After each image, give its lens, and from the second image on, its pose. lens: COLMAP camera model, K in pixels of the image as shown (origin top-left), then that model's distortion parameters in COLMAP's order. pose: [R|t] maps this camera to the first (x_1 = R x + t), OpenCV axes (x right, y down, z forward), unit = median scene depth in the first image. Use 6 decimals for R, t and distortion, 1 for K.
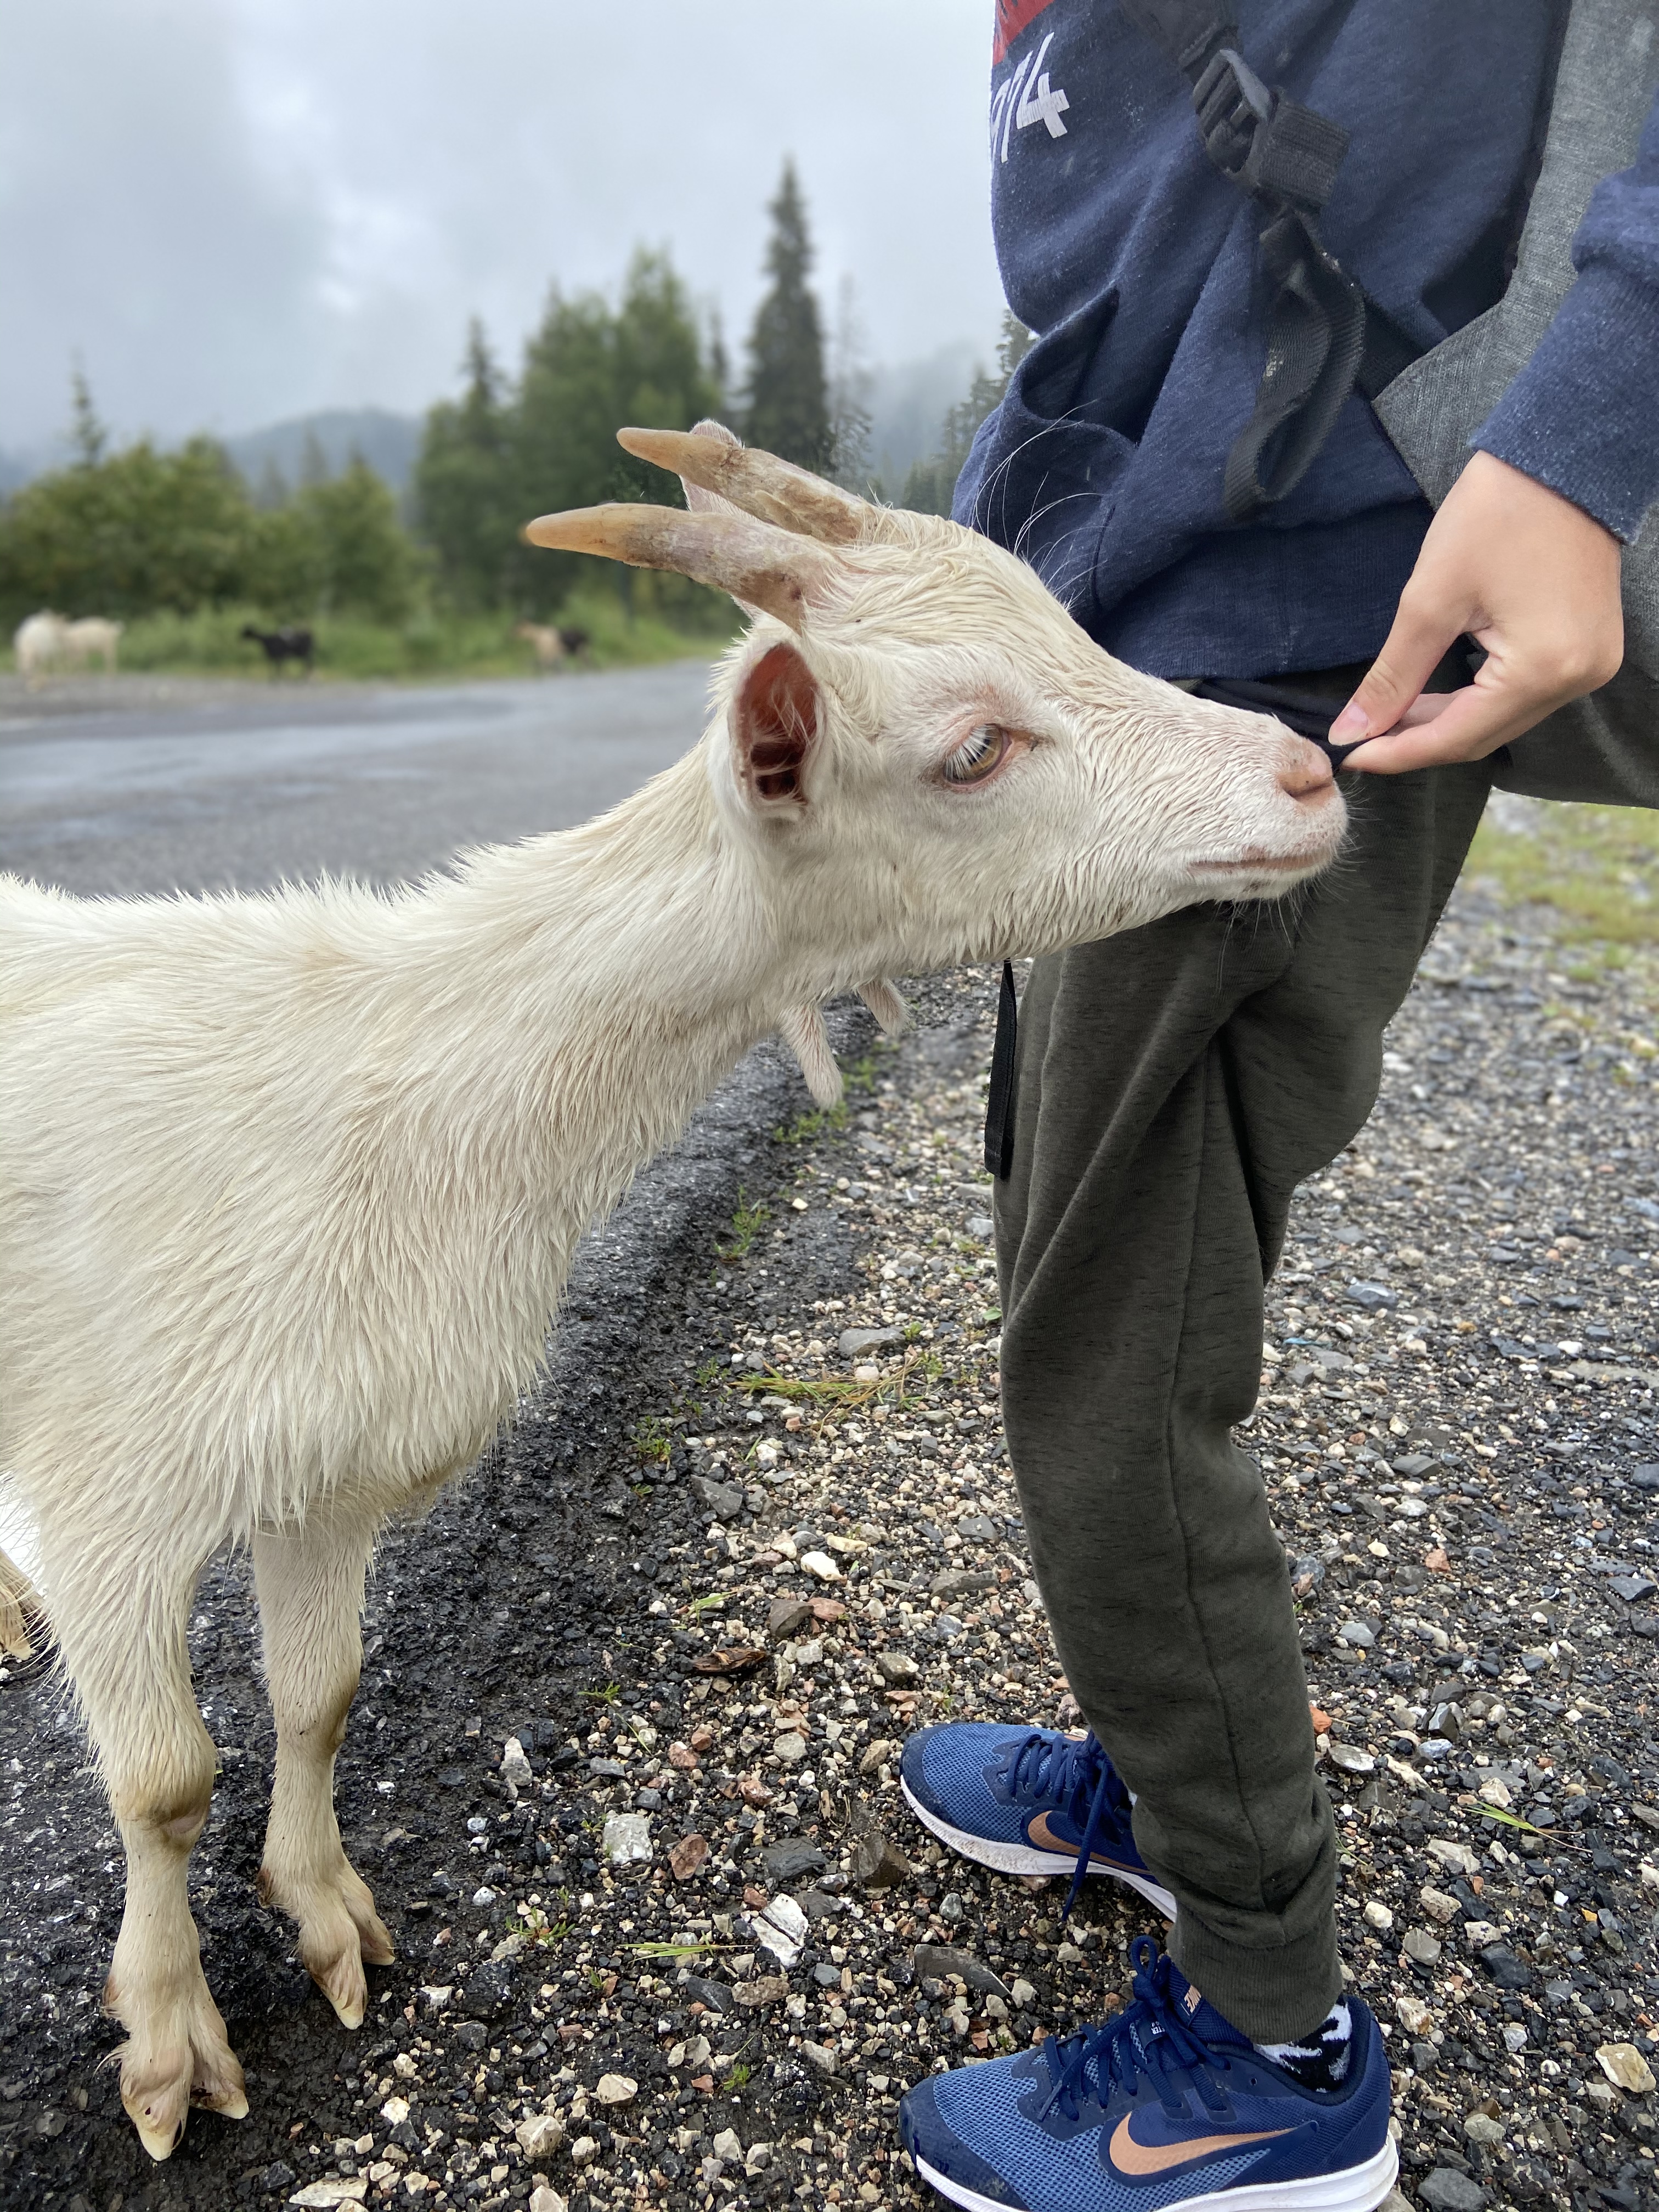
lens RADIAL K [[1658.6, 0, 857.0], [0, 1658.6, 1101.9], [0, 0, 1]] dist [0.136299, -0.175142]
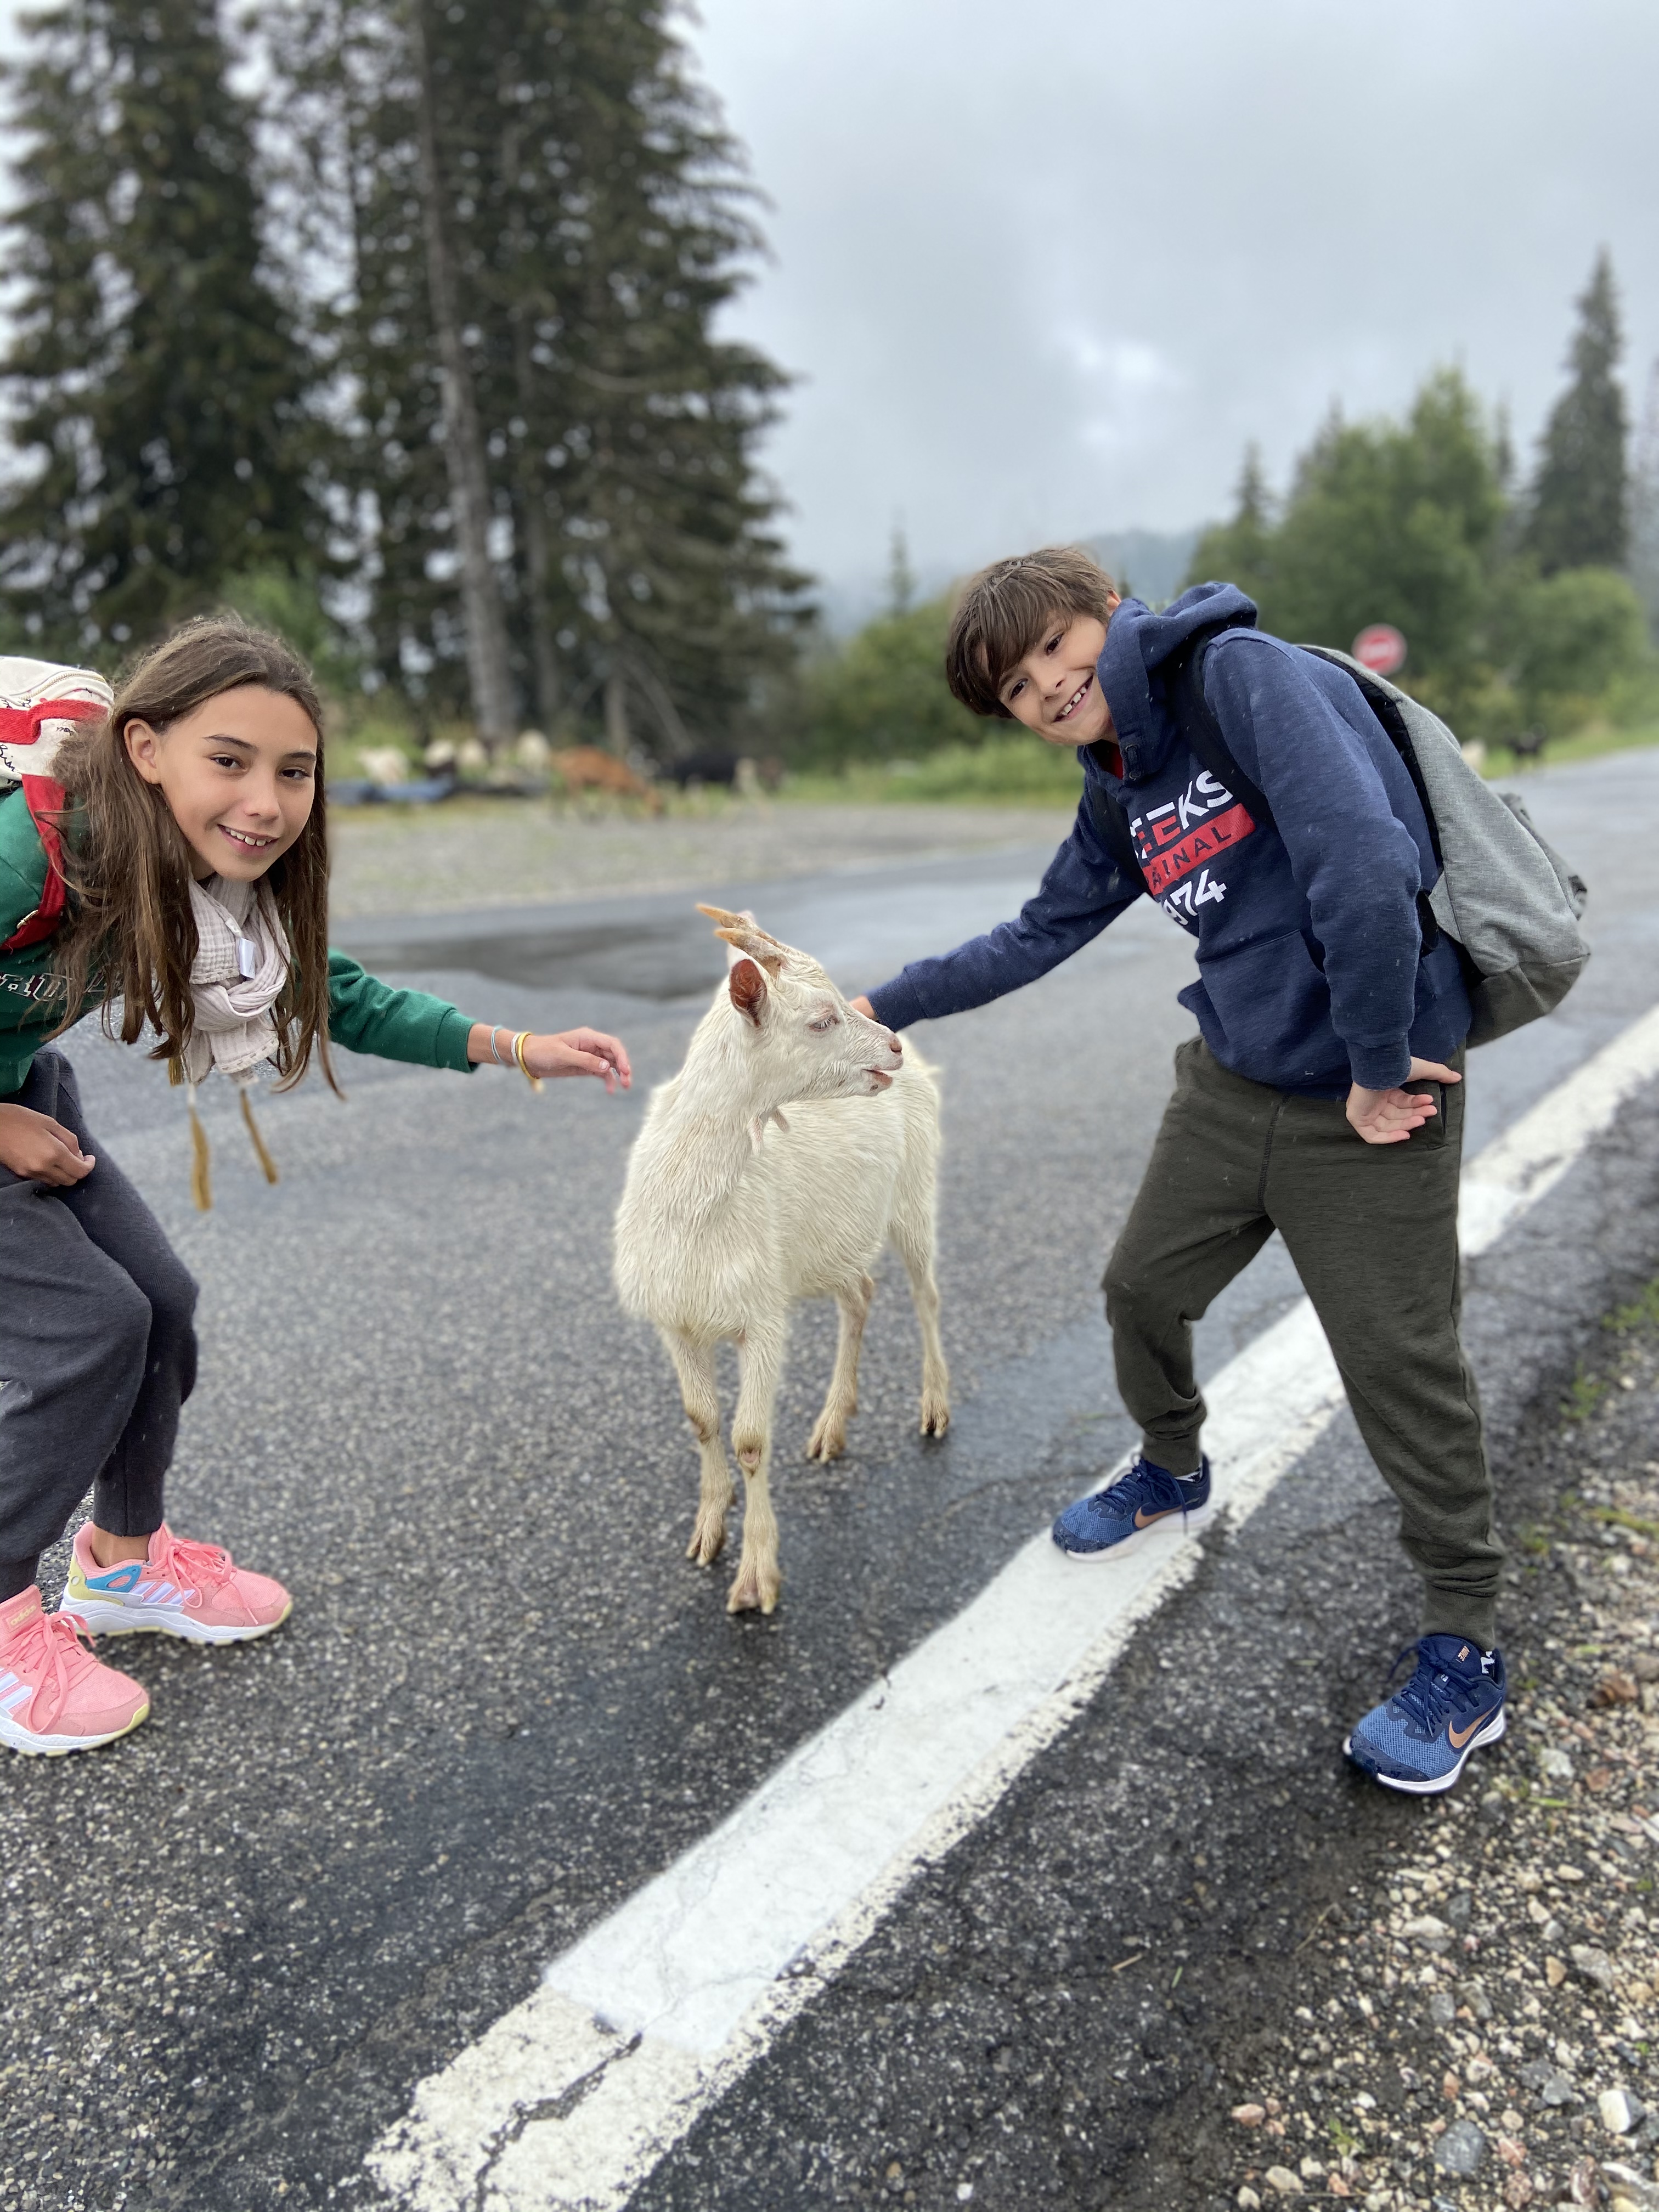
lens RADIAL K [[1657.2, 0, 838.6], [0, 1657.2, 1099.3], [0, 0, 1]] dist [0.130888, -0.168974]
pose [[0.908672, 0.081825, -0.409415, -0.108784], [-0.106790, 0.993538, -0.038446, -0.058341], [0.403624, 0.078656, 0.911538, -0.651330]]
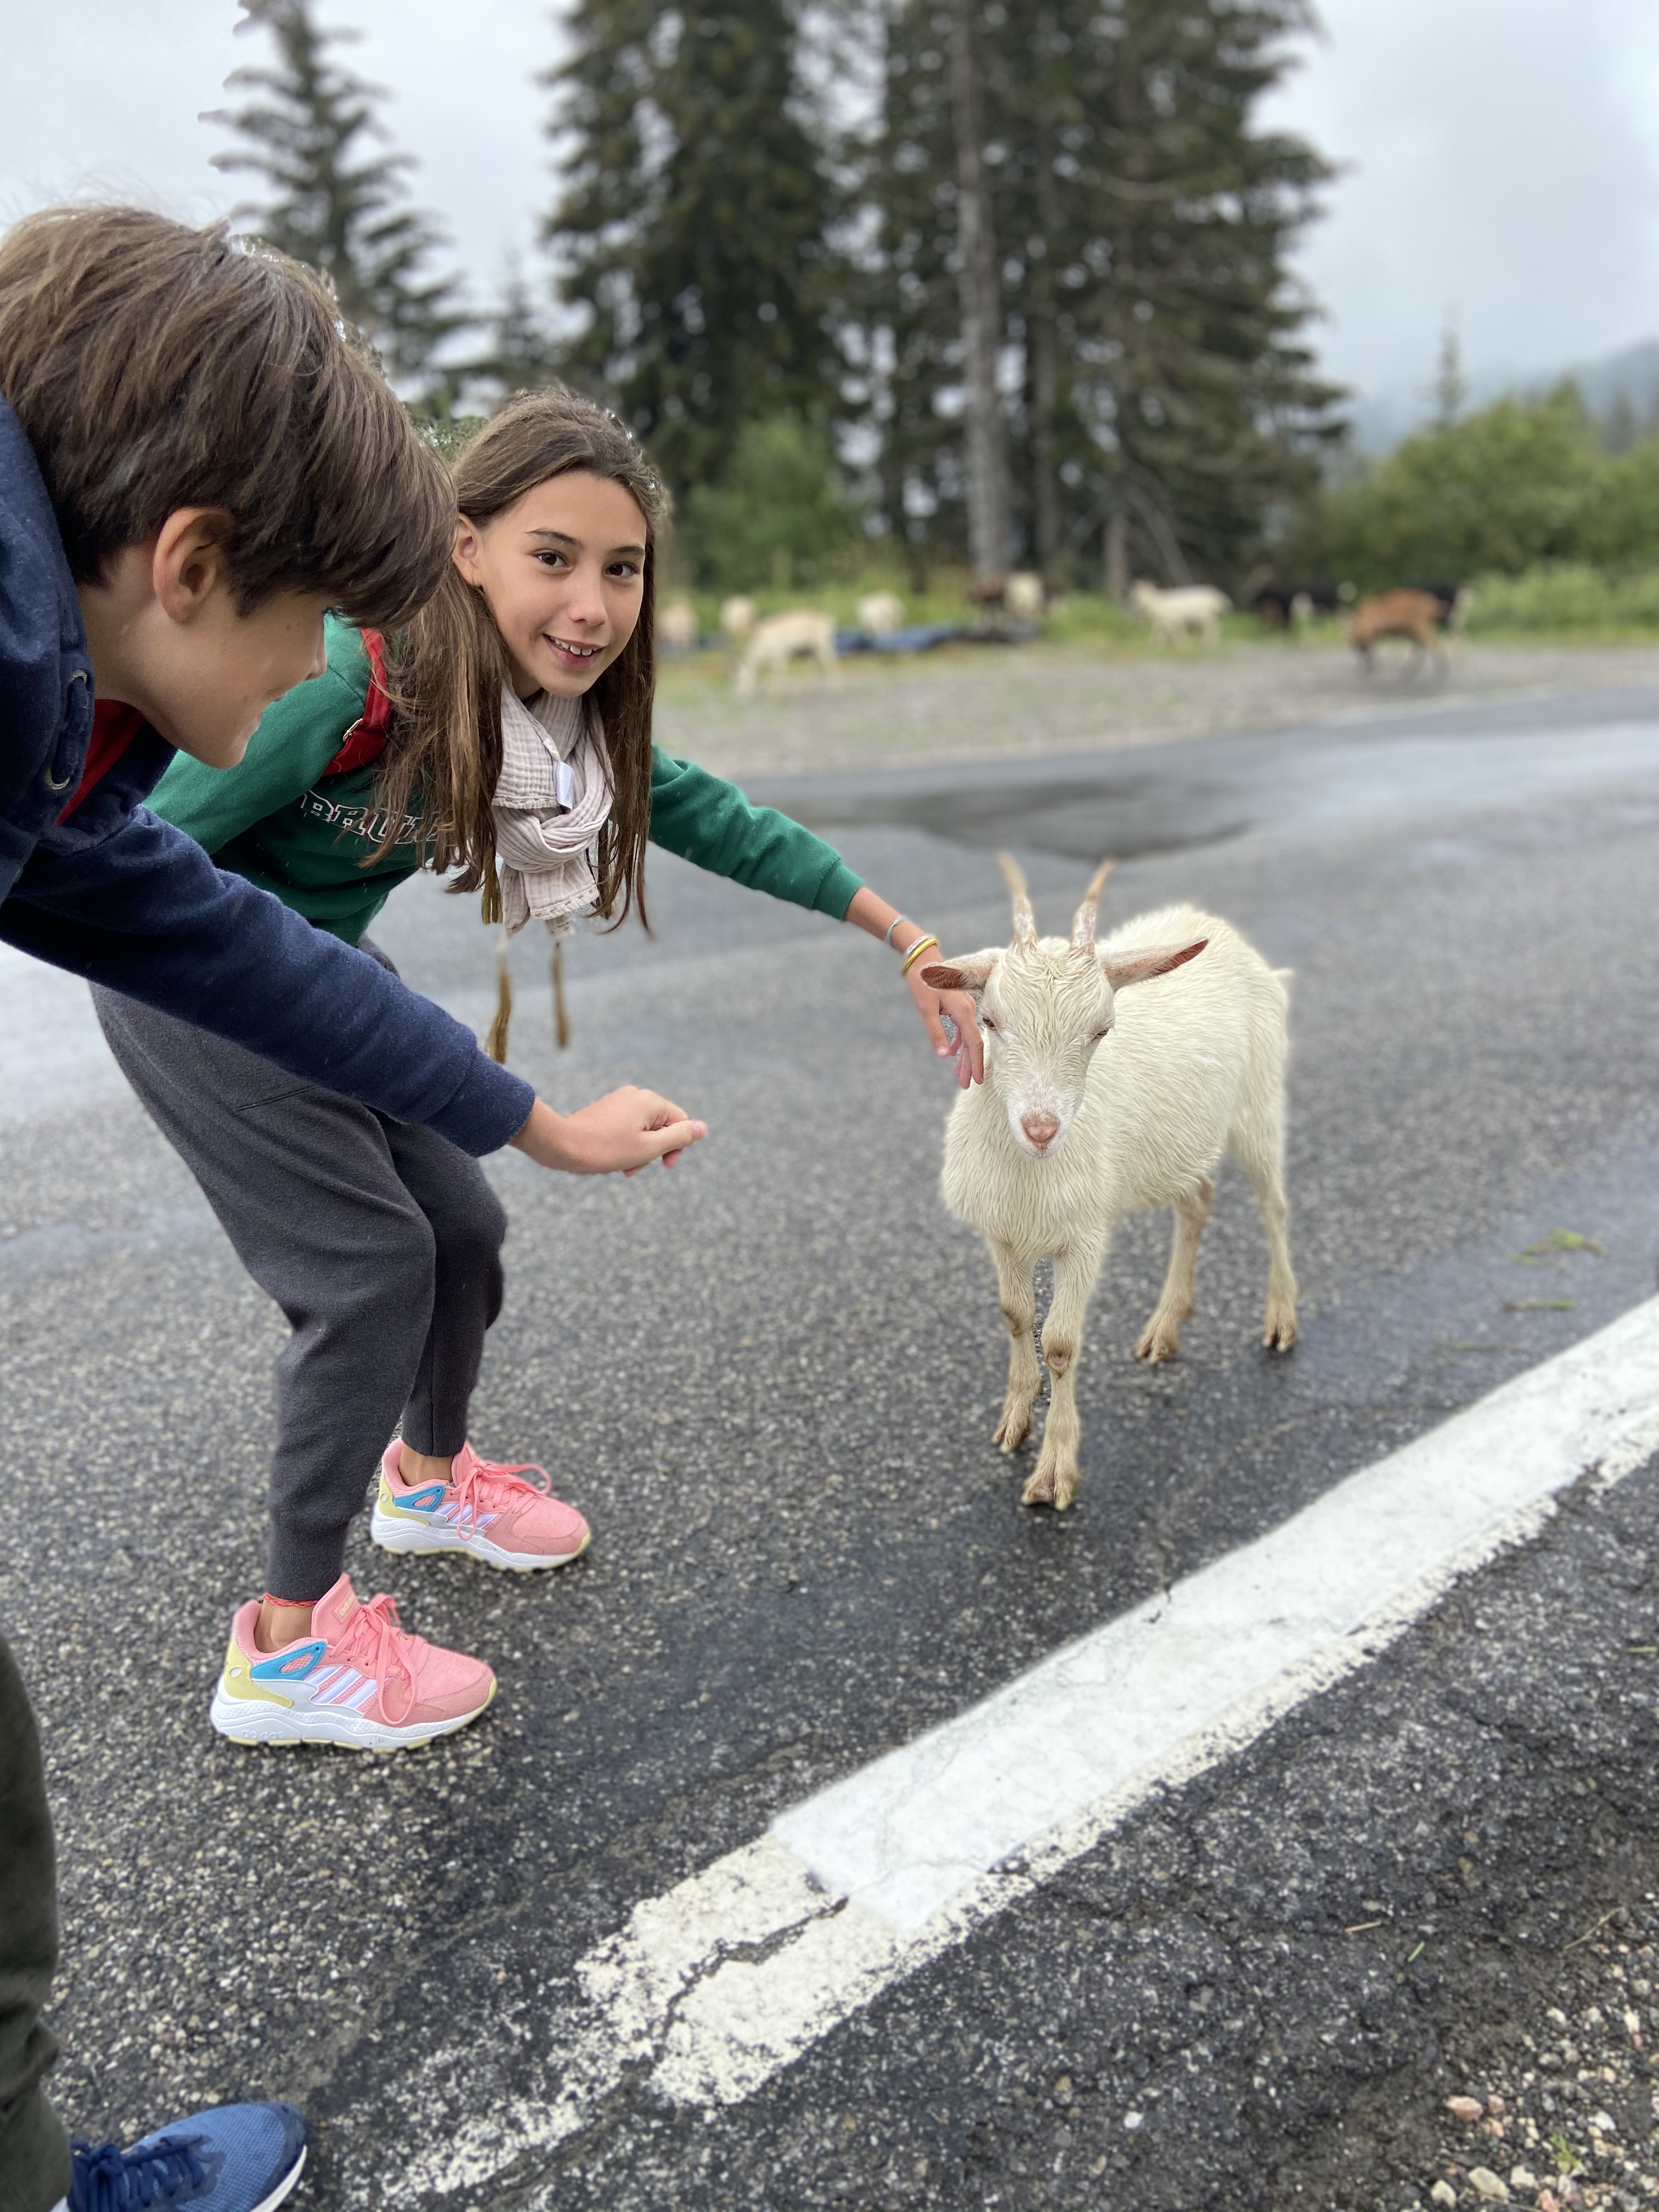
lens RADIAL K [[1667.2, 0, 842.5], [0, 1667.2, 1100.7], [0, 0, 1]] dist [0.134442, -0.171784]
pose [[0.754528, 0.175076, -0.632483, -0.015677], [-0.156743, 0.983943, 0.085375, -0.102674], [0.637274, 0.034720, 0.769855, -0.572883]]
